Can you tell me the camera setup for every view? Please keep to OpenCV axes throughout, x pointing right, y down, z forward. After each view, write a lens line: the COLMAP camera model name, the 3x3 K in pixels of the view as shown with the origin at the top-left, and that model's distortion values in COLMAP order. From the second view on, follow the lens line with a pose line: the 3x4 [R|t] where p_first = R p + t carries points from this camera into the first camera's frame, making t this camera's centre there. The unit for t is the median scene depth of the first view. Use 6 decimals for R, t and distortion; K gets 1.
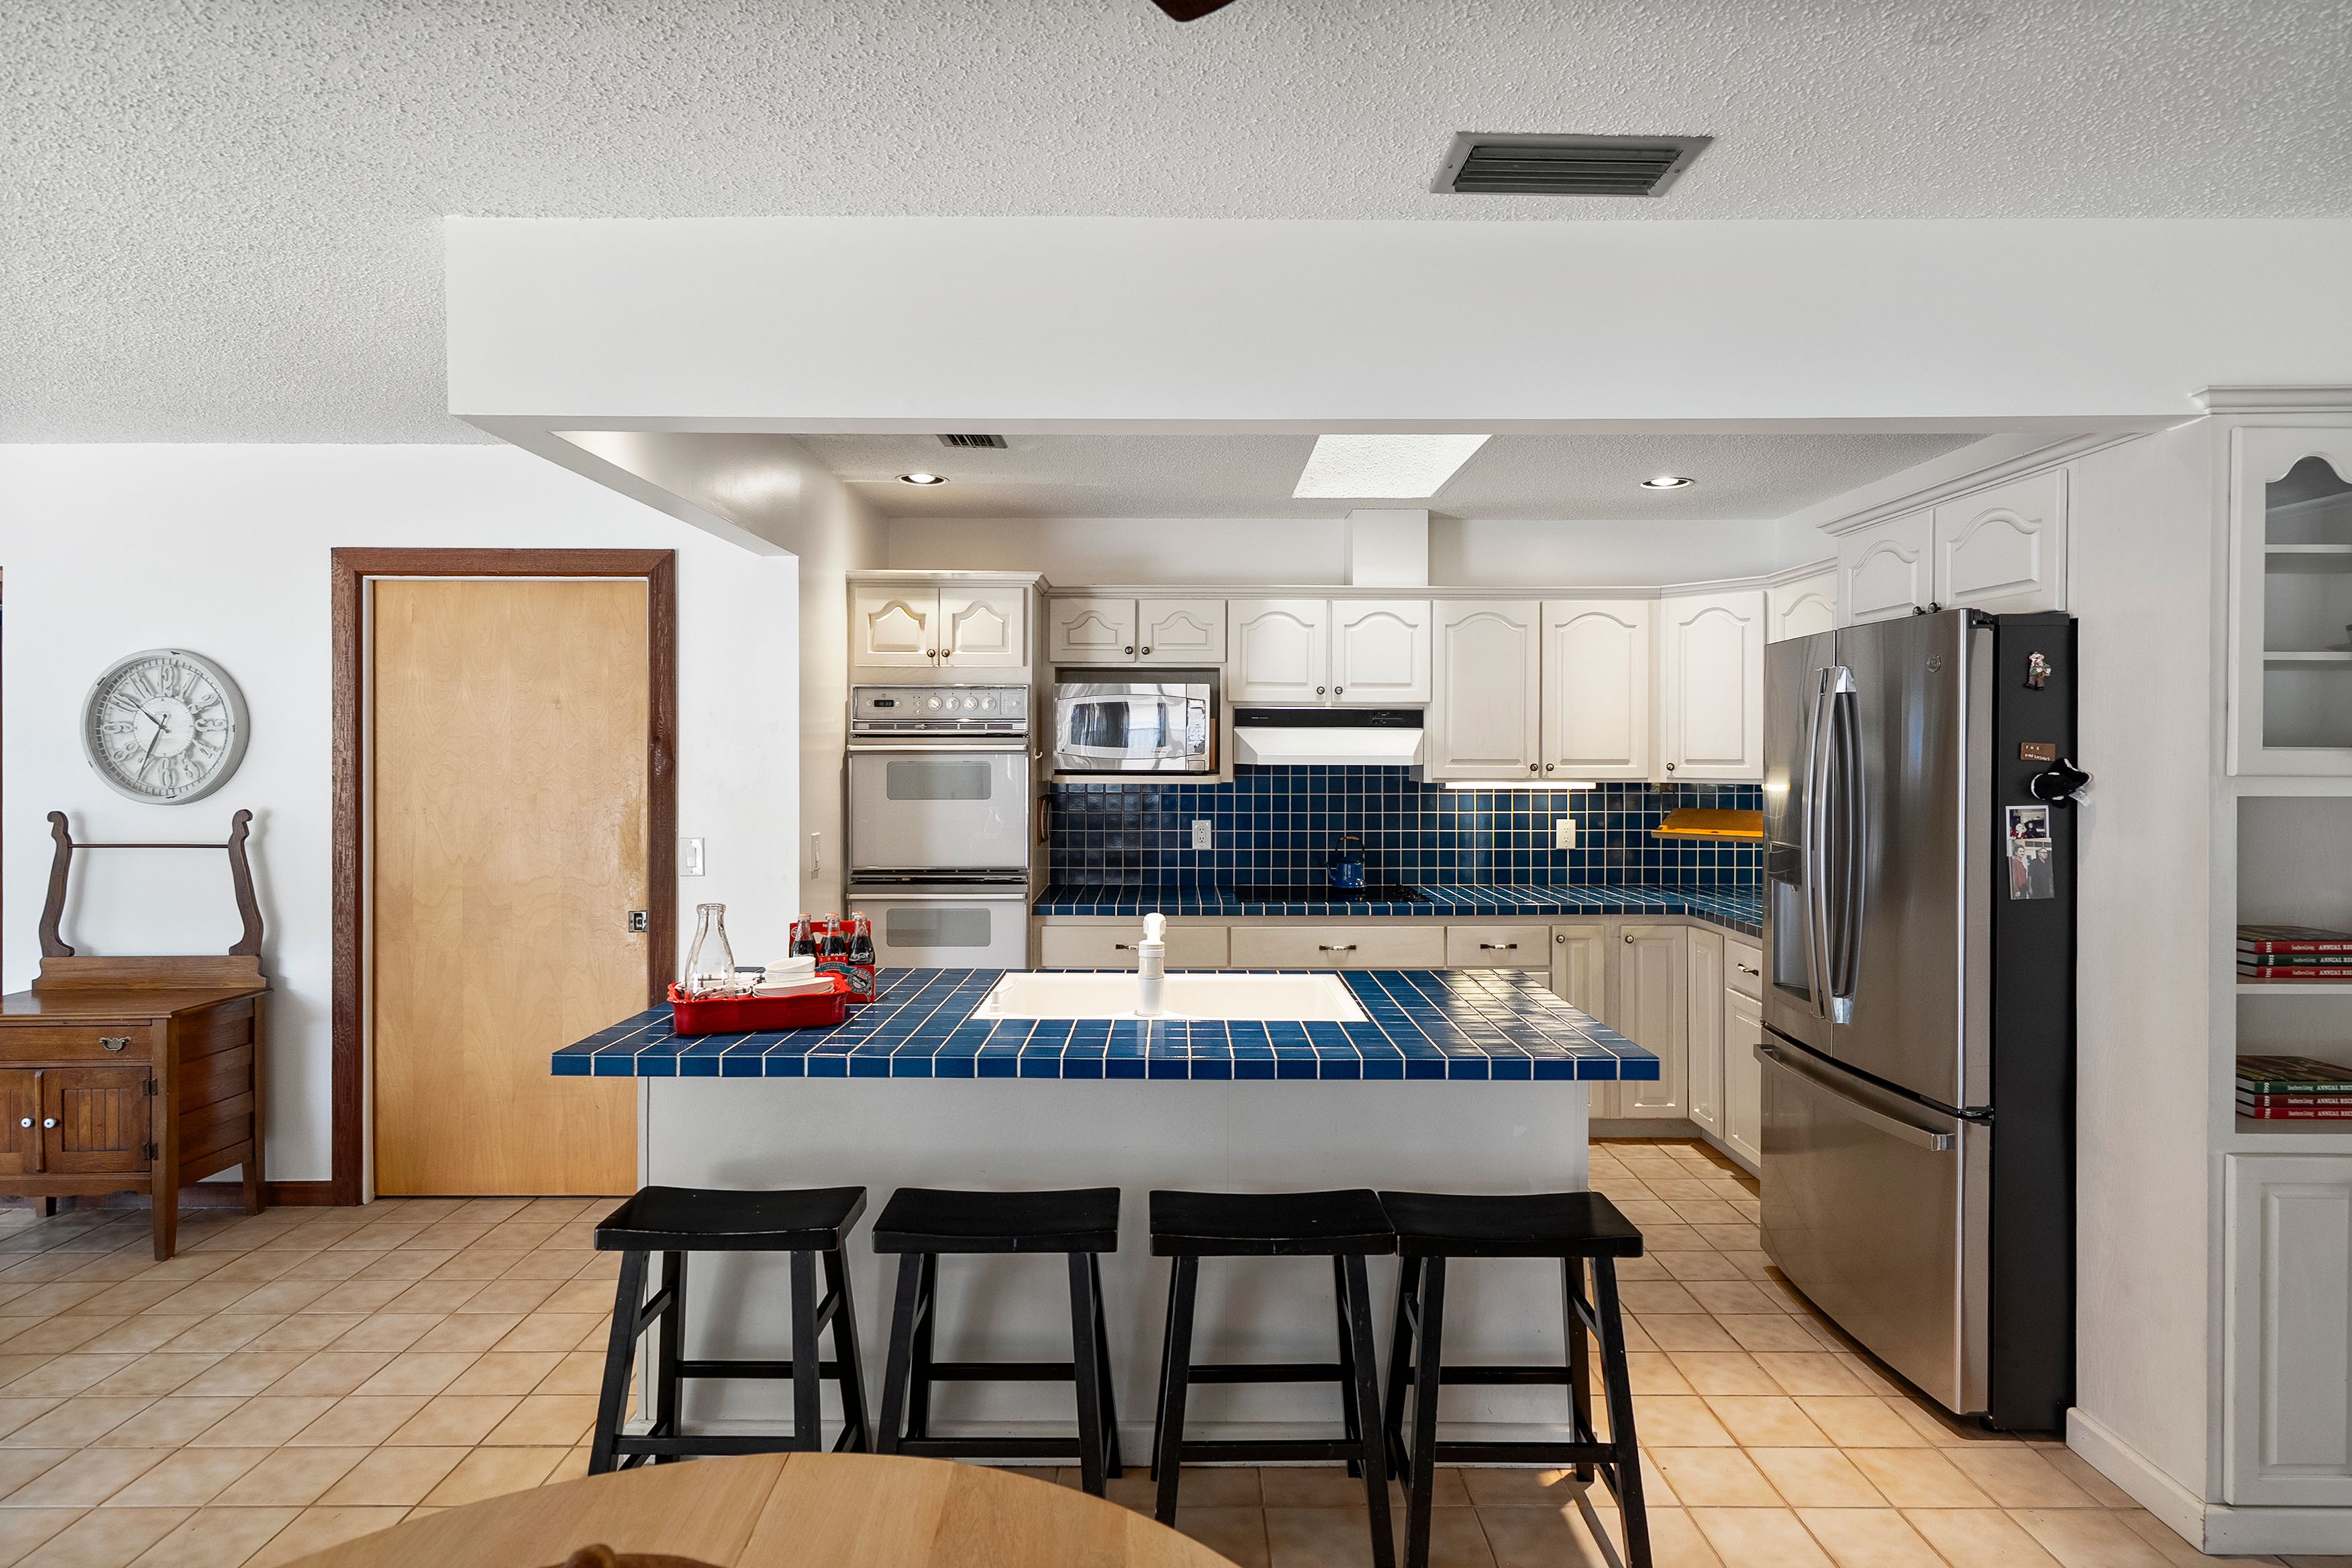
lens RADIAL K [[1228.4, 0, 1180.1], [0, 1228.4, 770.8], [0, 0, 1]] dist [0.000138, -0.000010]
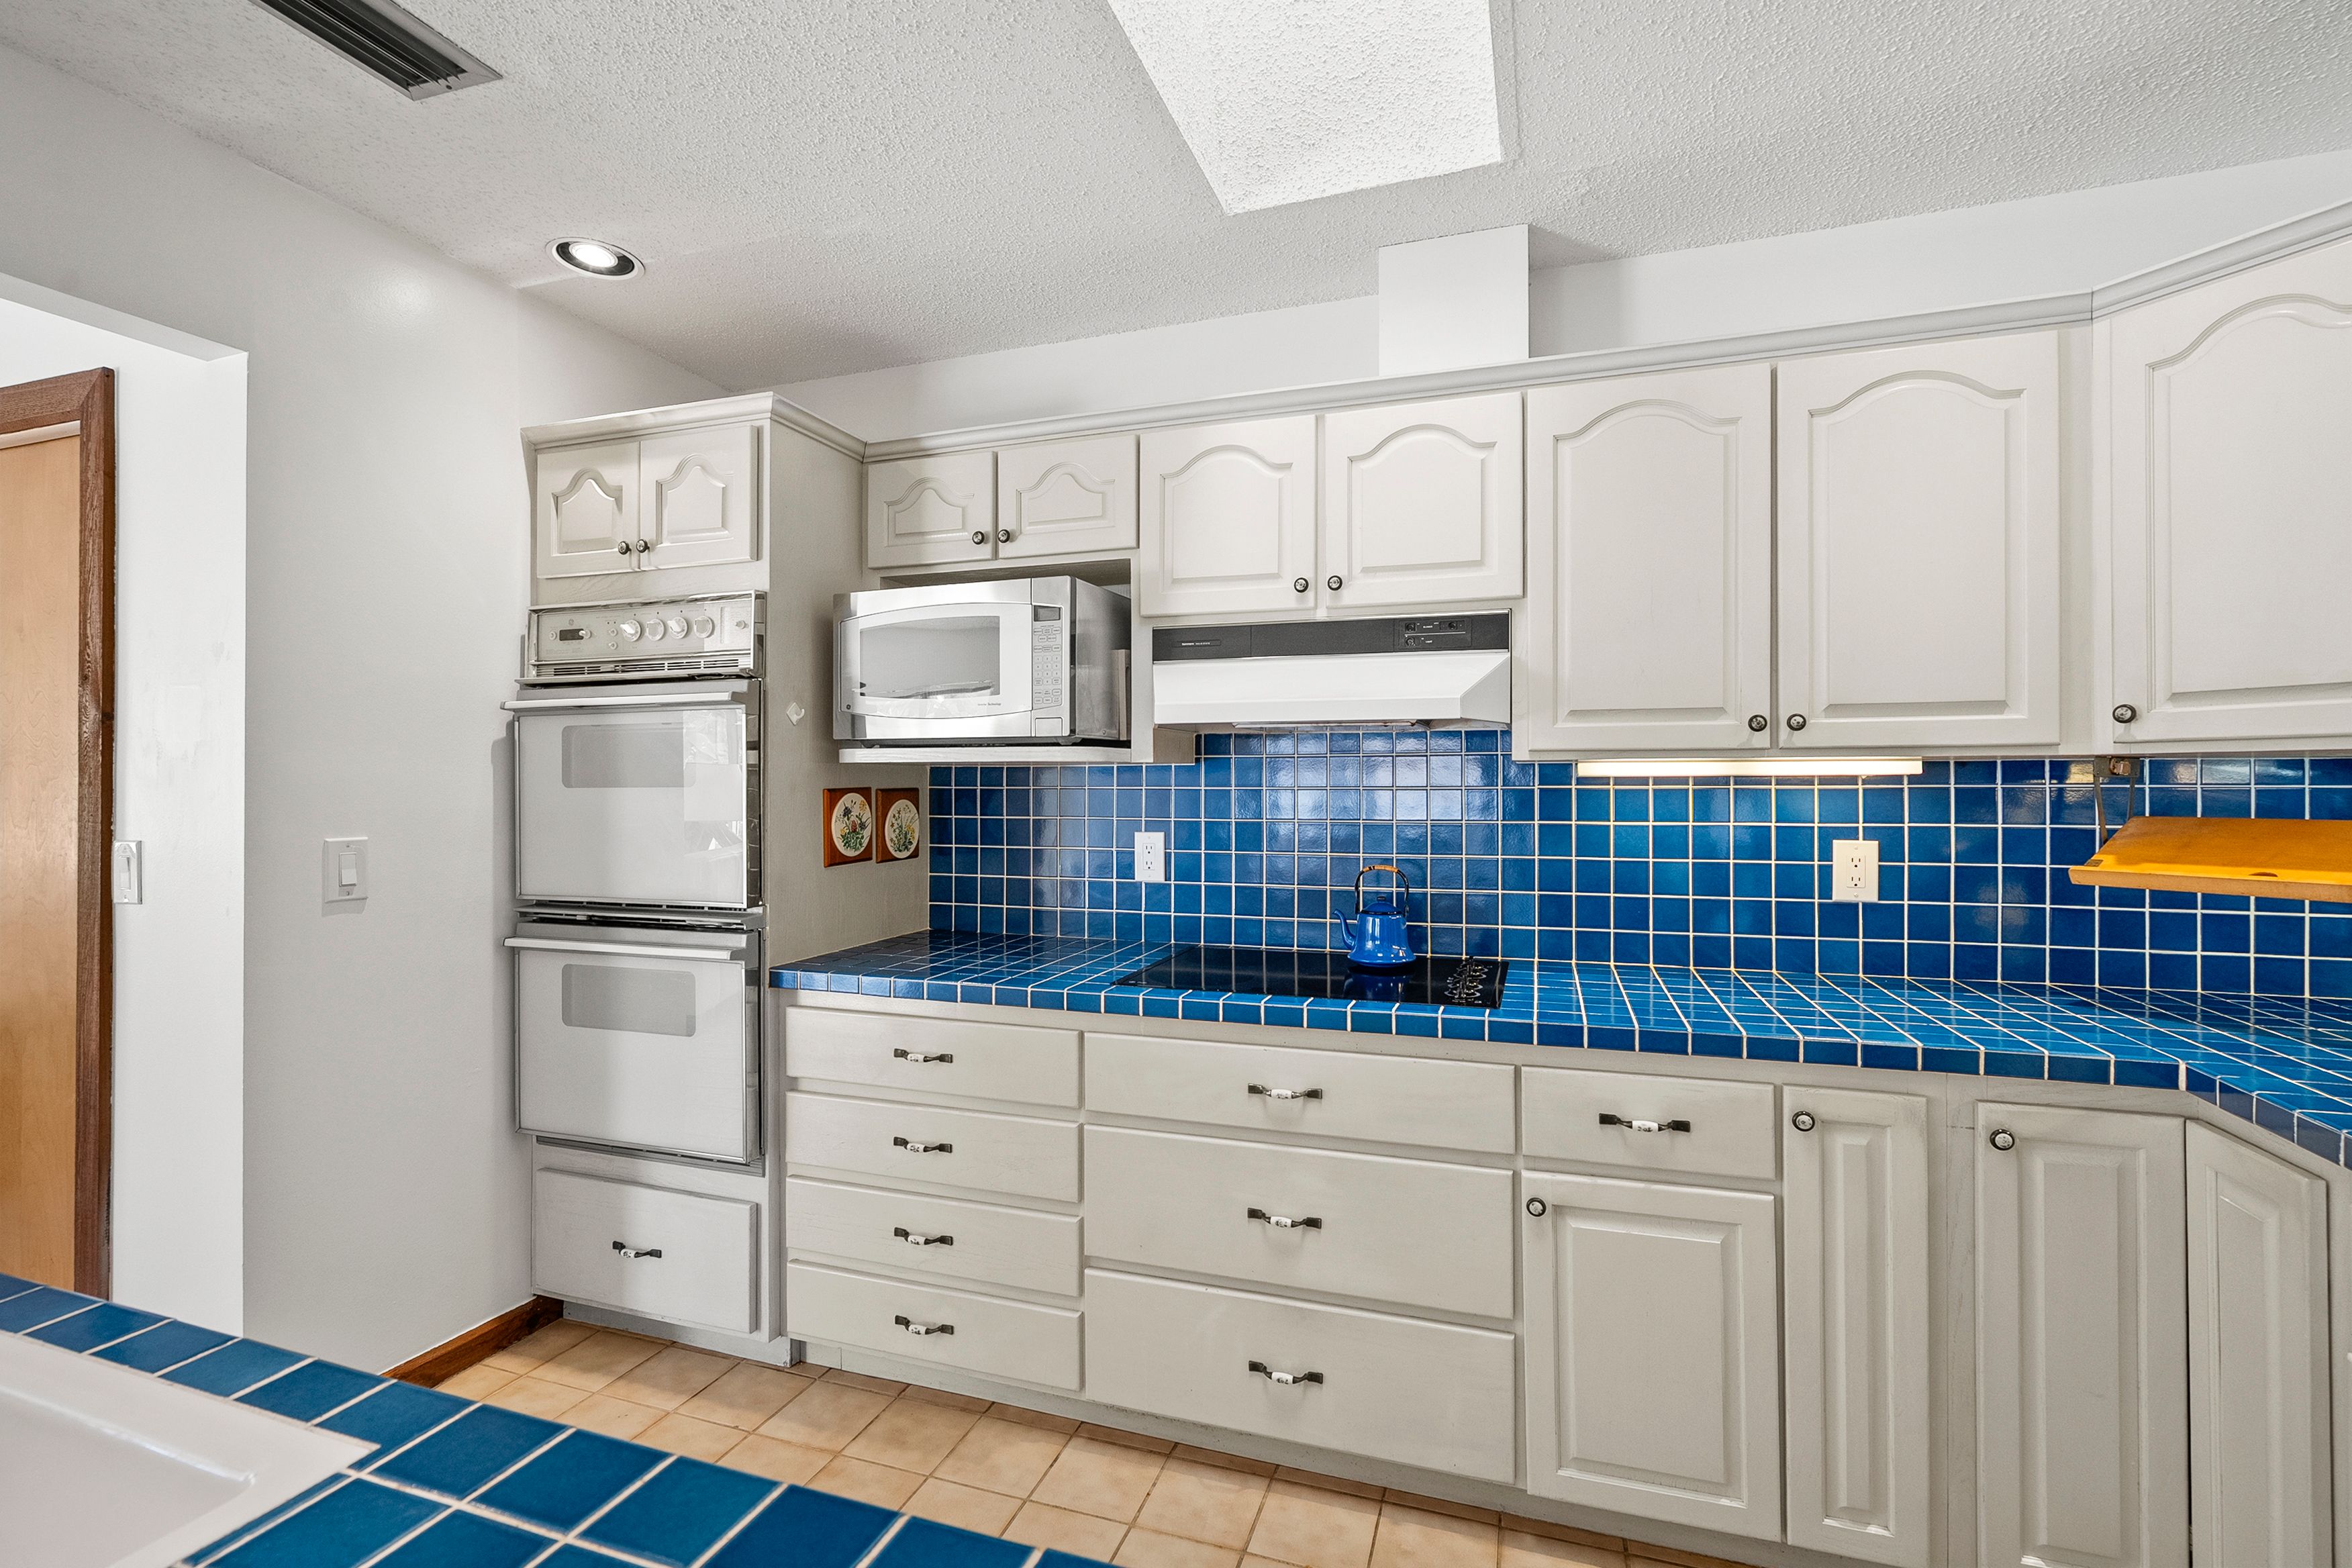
lens RADIAL K [[1068.4, 0, 1170.1], [0, 1068.4, 790.5], [0, 0, 1]] dist [-0.005630, -0.000531]
pose [[0.942770, -0.000319, -0.333442, 0.213166], [-0.004377, 0.999902, -0.013331, 0.028622], [0.333414, 0.014028, 0.942676, 0.549655]]
